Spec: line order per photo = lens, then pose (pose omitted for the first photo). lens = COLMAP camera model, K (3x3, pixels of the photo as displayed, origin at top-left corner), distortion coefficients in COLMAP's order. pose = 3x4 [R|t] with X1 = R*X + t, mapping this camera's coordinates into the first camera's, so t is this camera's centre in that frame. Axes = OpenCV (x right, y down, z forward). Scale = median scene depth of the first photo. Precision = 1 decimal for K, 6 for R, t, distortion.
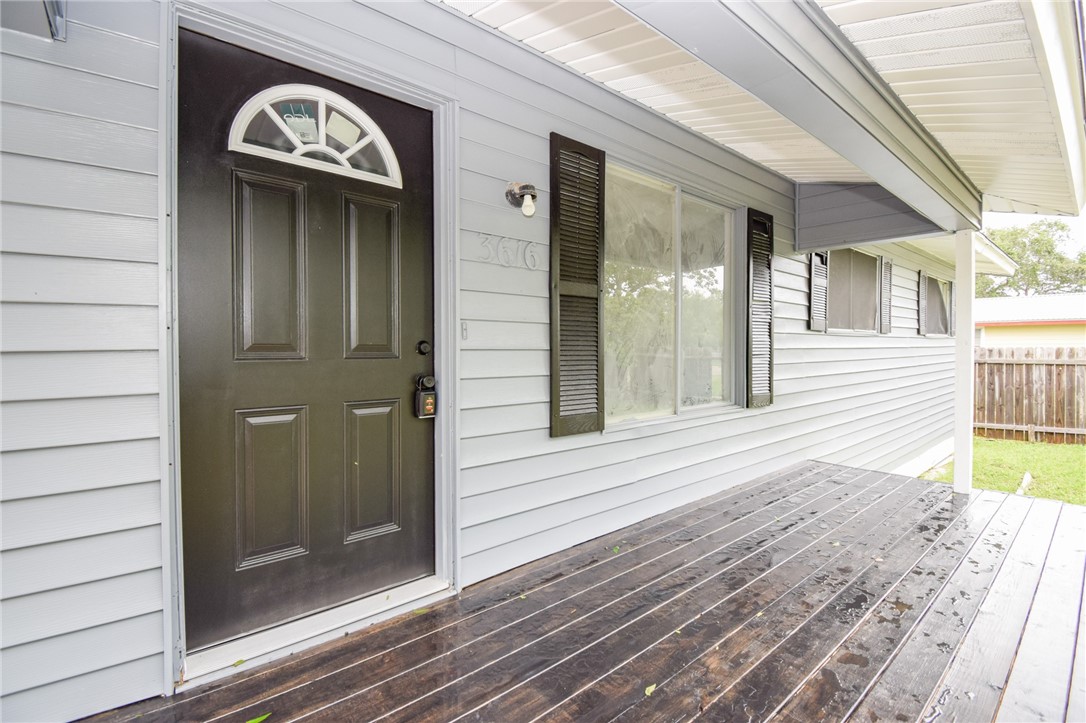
lens RADIAL K [[479.7, 0, 549.0], [0, 479.7, 357.8], [0, 0, 1]] dist [0.019836, -0.025895]
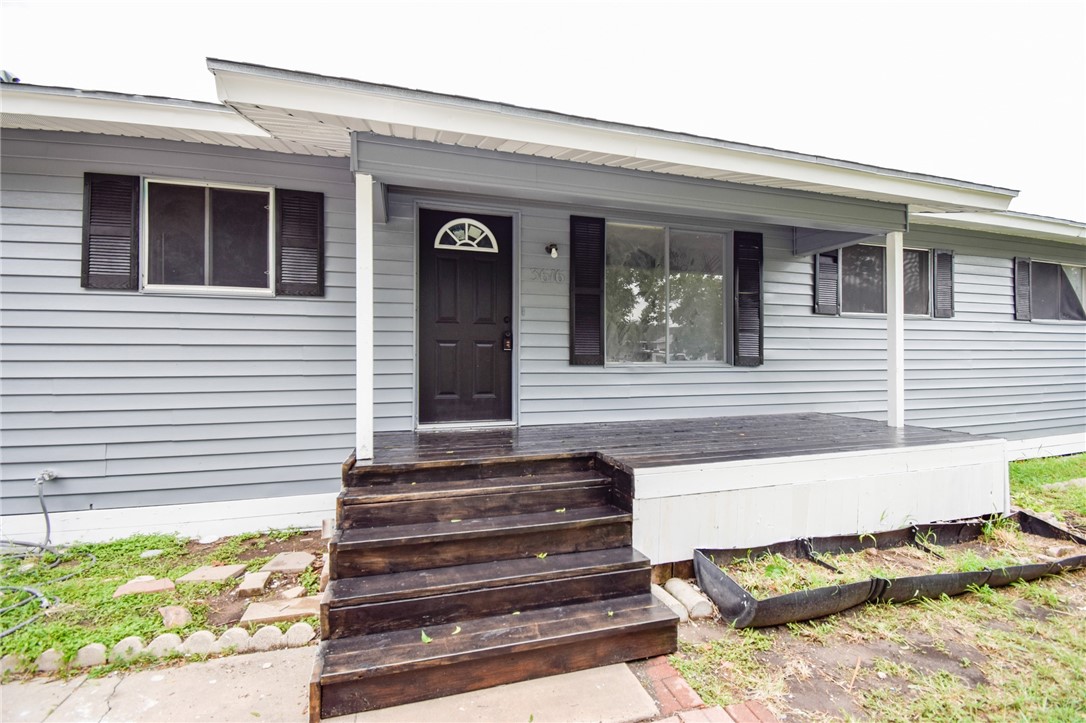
lens RADIAL K [[479.7, 0, 549.0], [0, 479.7, 357.8], [0, 0, 1]] dist [0.019836, -0.025895]
pose [[0.910913, 0.012170, -0.412418, 0.864336], [-0.017211, 0.999816, -0.008510, 0.176379], [0.412239, 0.014850, 0.910955, -0.996677]]
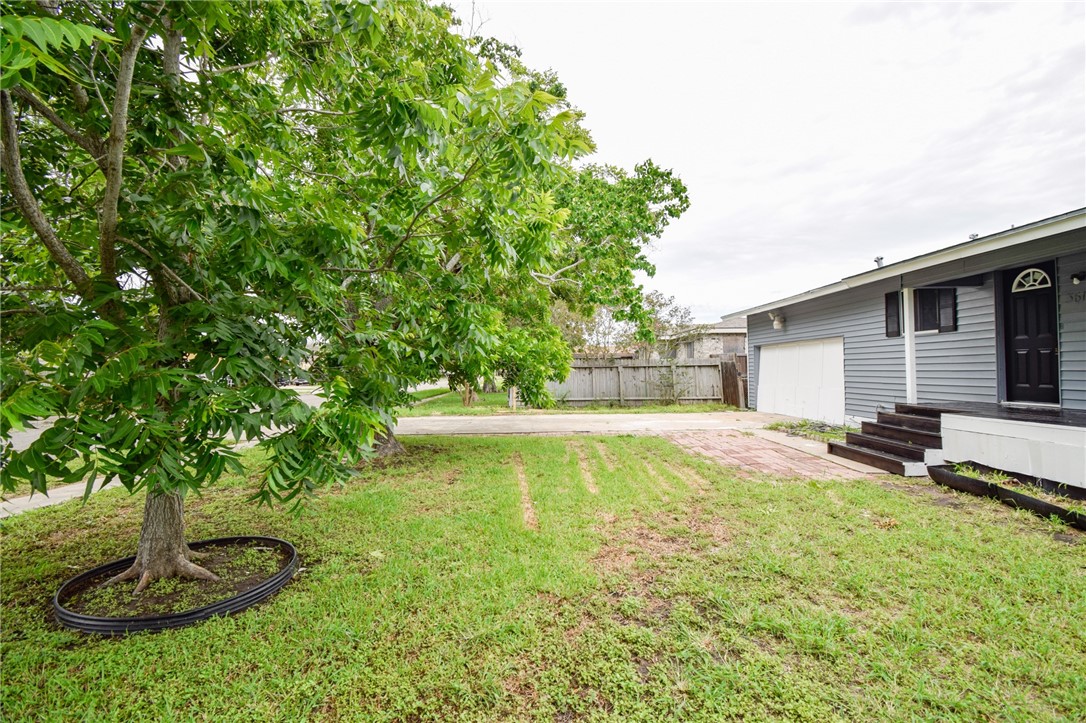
lens RADIAL K [[479.7, 0, 549.0], [0, 479.7, 357.8], [0, 0, 1]] dist [0.019836, -0.025895]
pose [[-0.663068, -0.005712, -0.748537, 4.323700], [-0.002836, 0.999983, -0.005118, 0.172280], [0.748553, -0.001270, -0.663073, 0.539732]]
